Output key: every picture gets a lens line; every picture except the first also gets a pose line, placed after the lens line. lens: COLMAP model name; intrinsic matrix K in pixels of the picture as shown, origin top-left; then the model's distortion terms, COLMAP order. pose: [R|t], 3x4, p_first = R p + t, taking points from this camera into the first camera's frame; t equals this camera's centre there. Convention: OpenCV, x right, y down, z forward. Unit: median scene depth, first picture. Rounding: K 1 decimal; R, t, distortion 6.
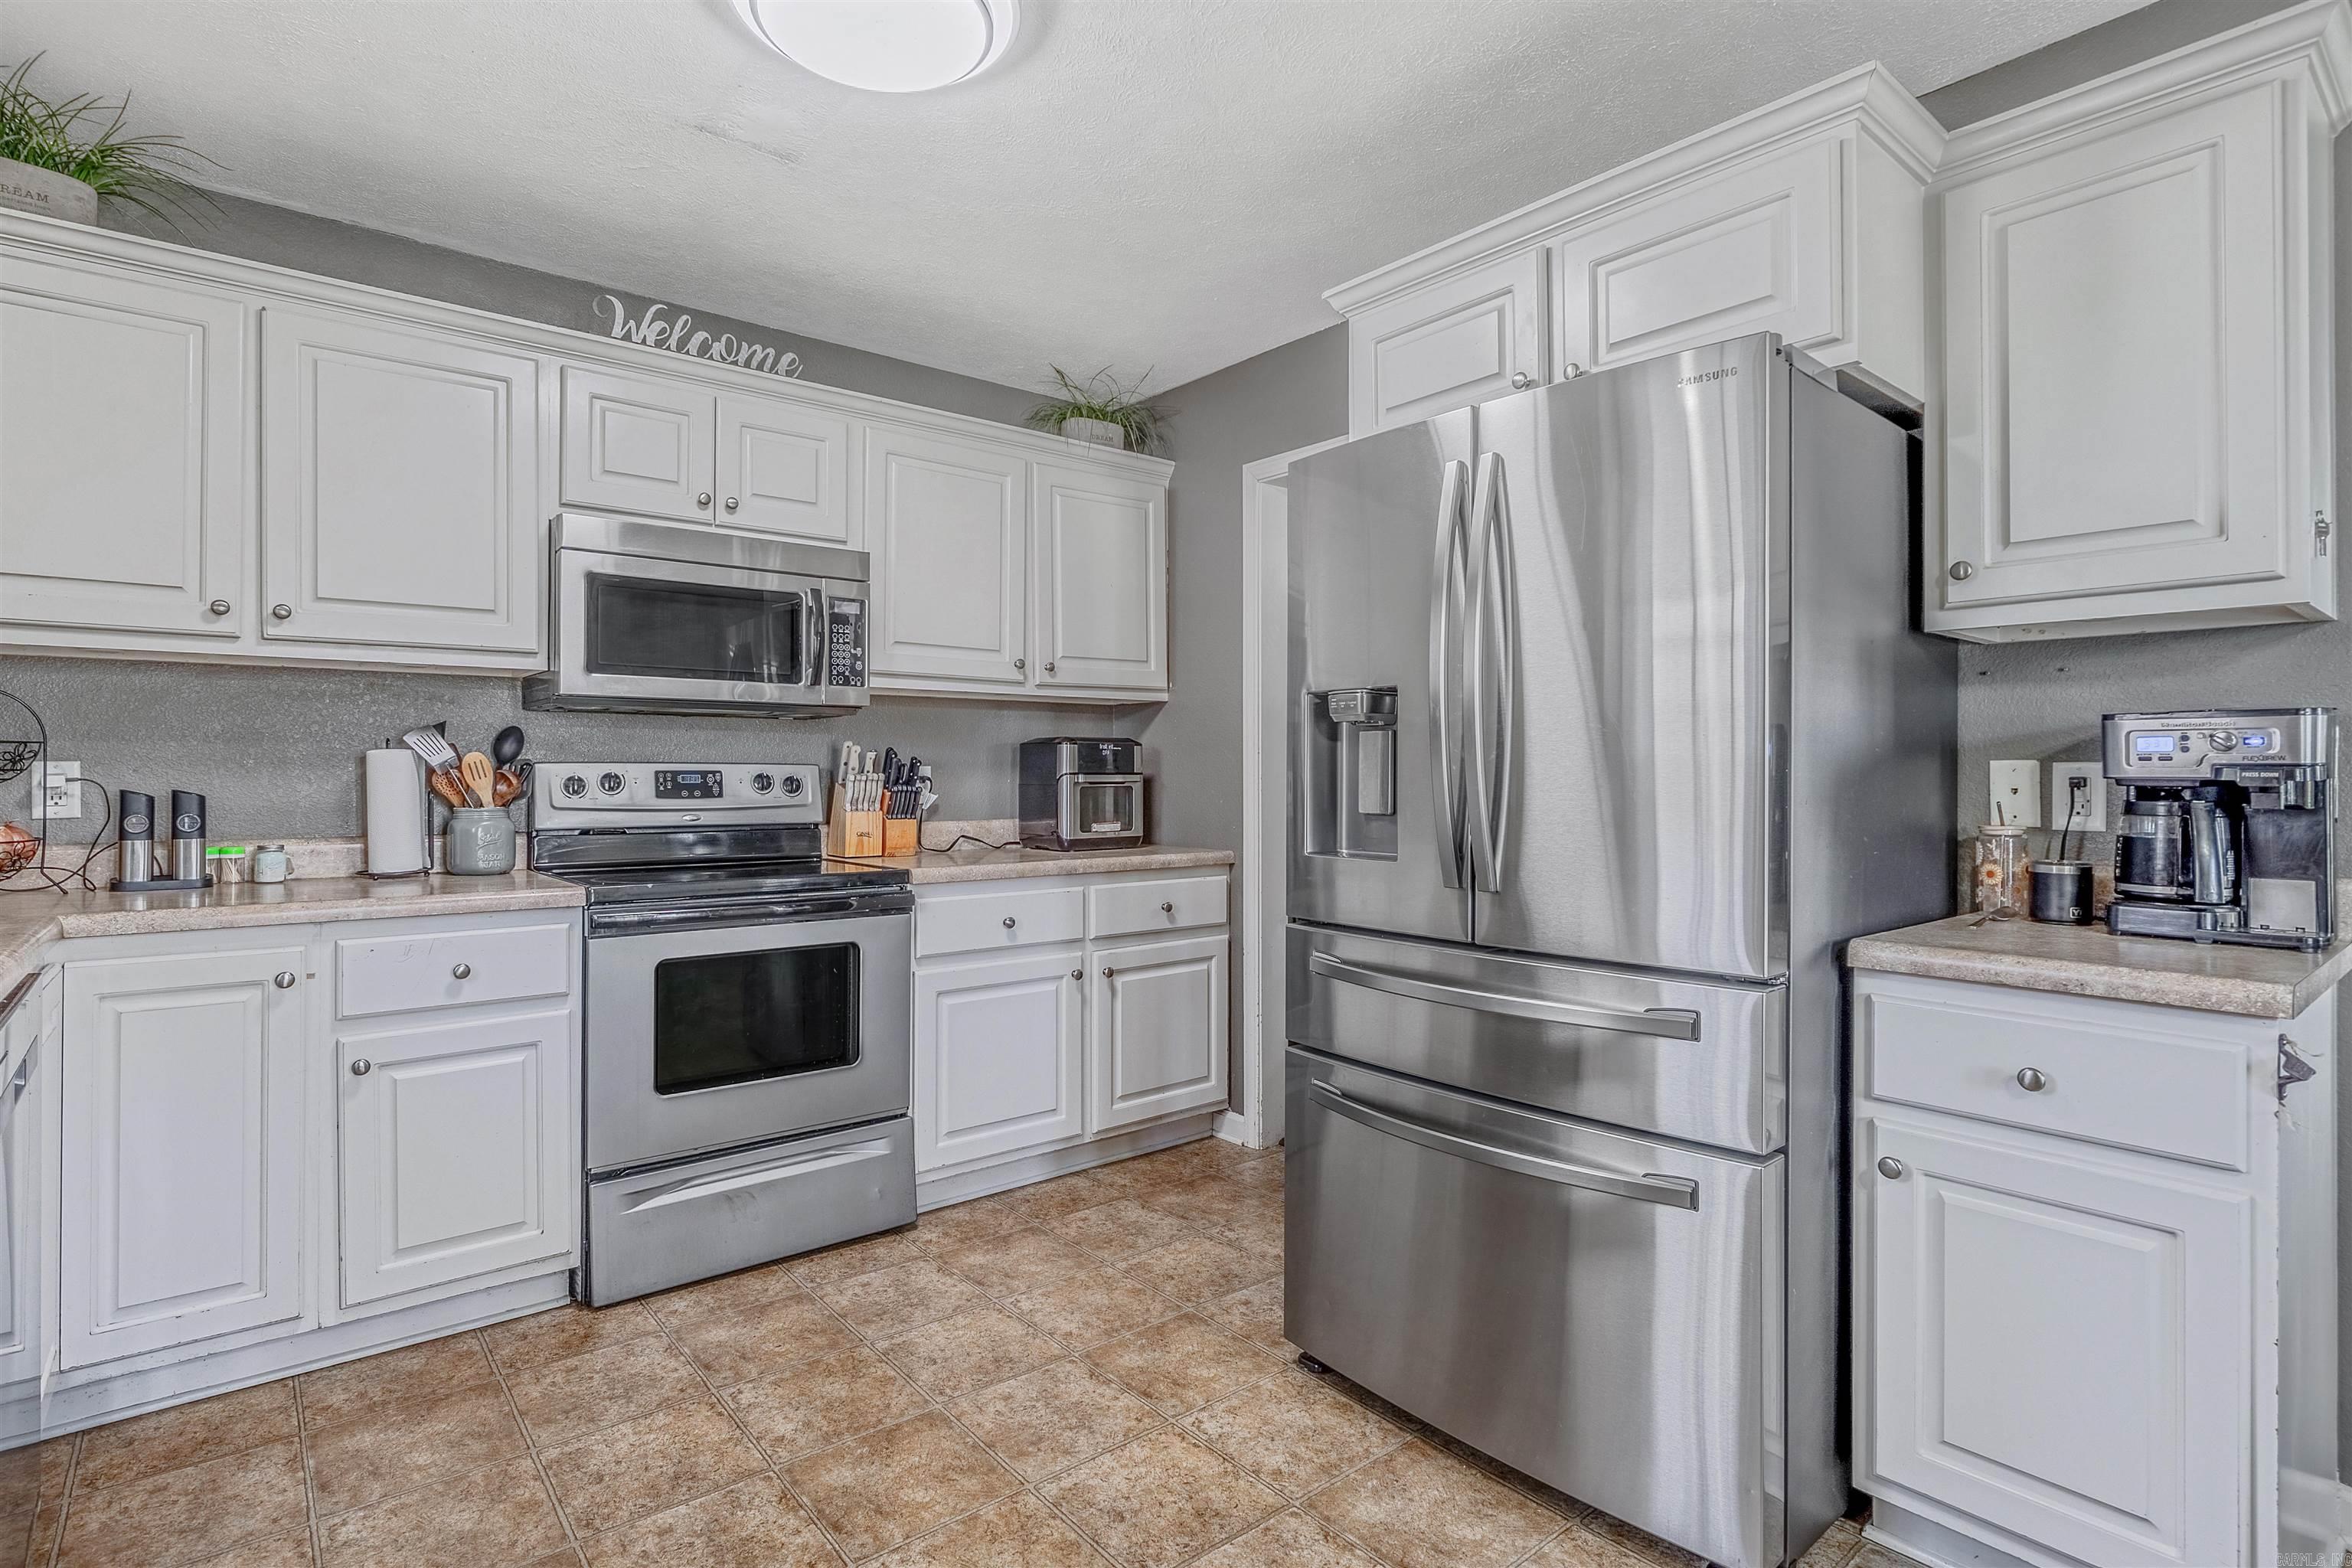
lens RADIAL K [[1156.1, 0, 1158.6], [0, 1156.1, 766.3], [0, 0, 1]] dist [-0.003034, -0.000895]
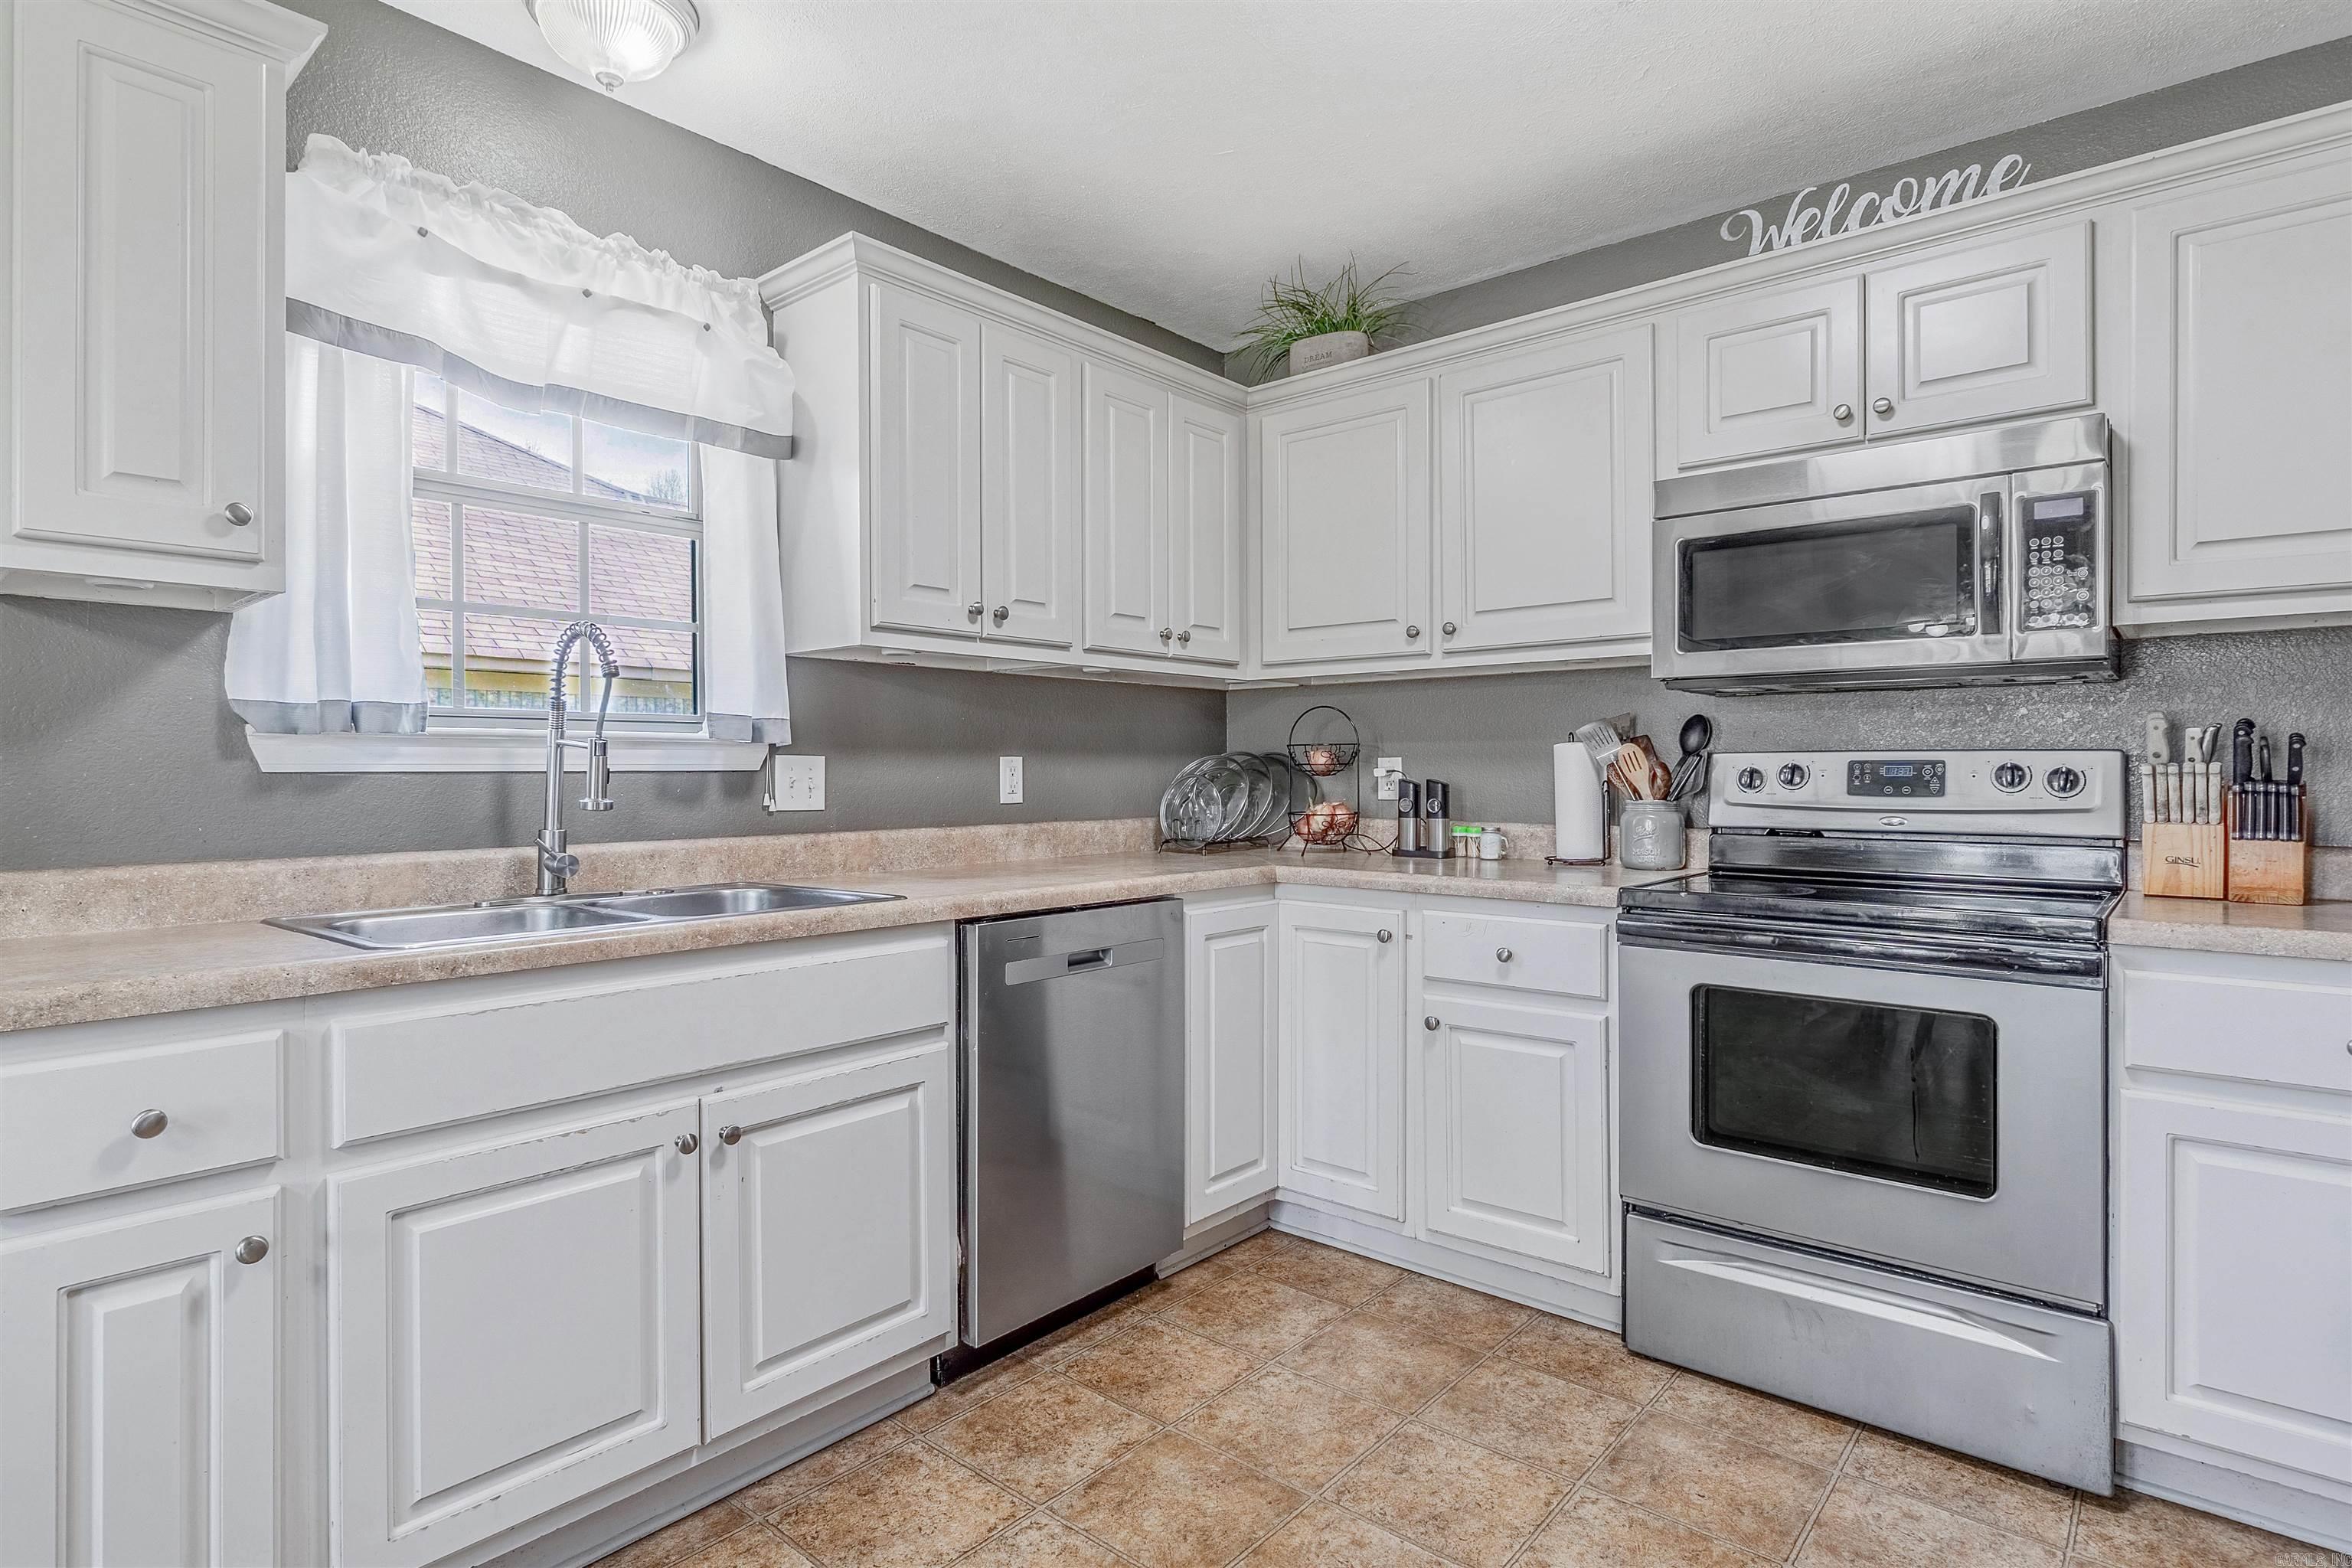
lens RADIAL K [[1209.9, 0, 1162.3], [0, 1209.9, 771.0], [0, 0, 1]] dist [-0.006848, 0.001315]
pose [[0.173117, -0.000054, -0.984901, 0.350873], [0.007938, 0.999968, 0.001341, 0.006586], [0.984869, -0.008050, 0.173112, 0.429721]]
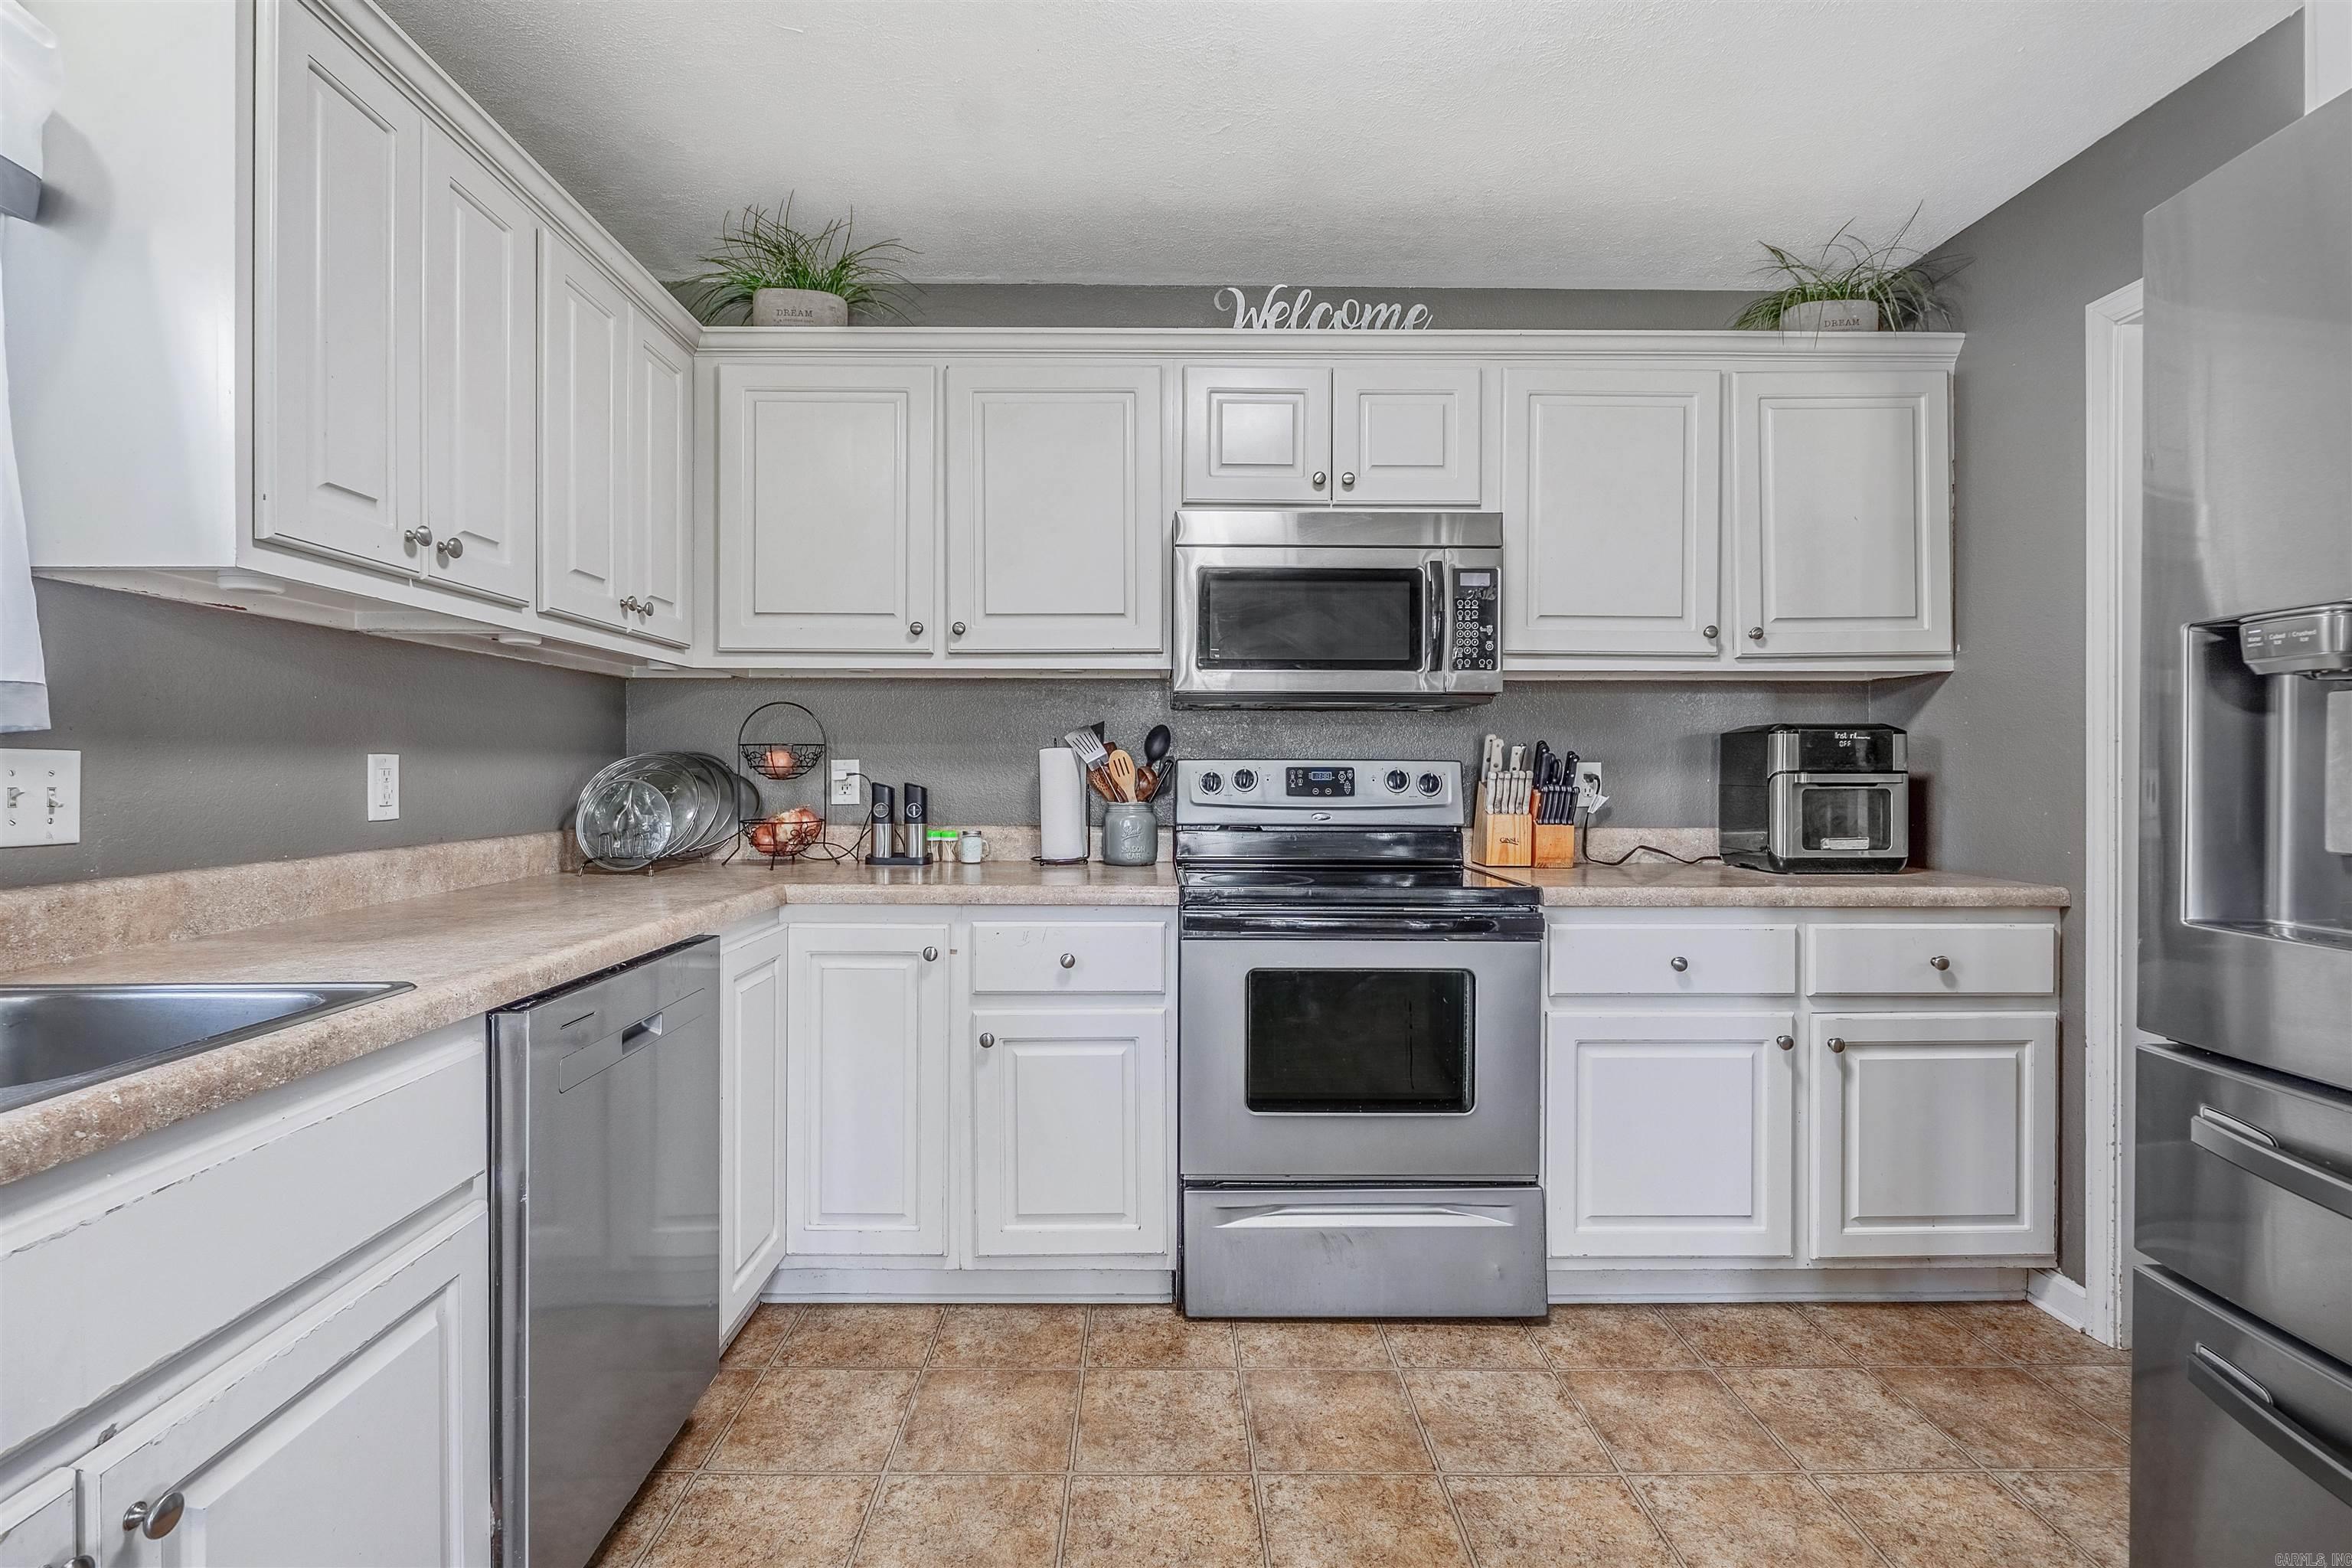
lens RADIAL K [[1069.0, 0, 1162.3], [0, 1069.0, 770.1], [0, 0, 1]] dist [-0.003705, -0.000970]
pose [[0.782205, 0.002129, -0.623018, 0.051517], [0.001618, 0.999984, 0.005449, 0.000939], [0.623019, -0.005270, 0.782189, 0.255230]]
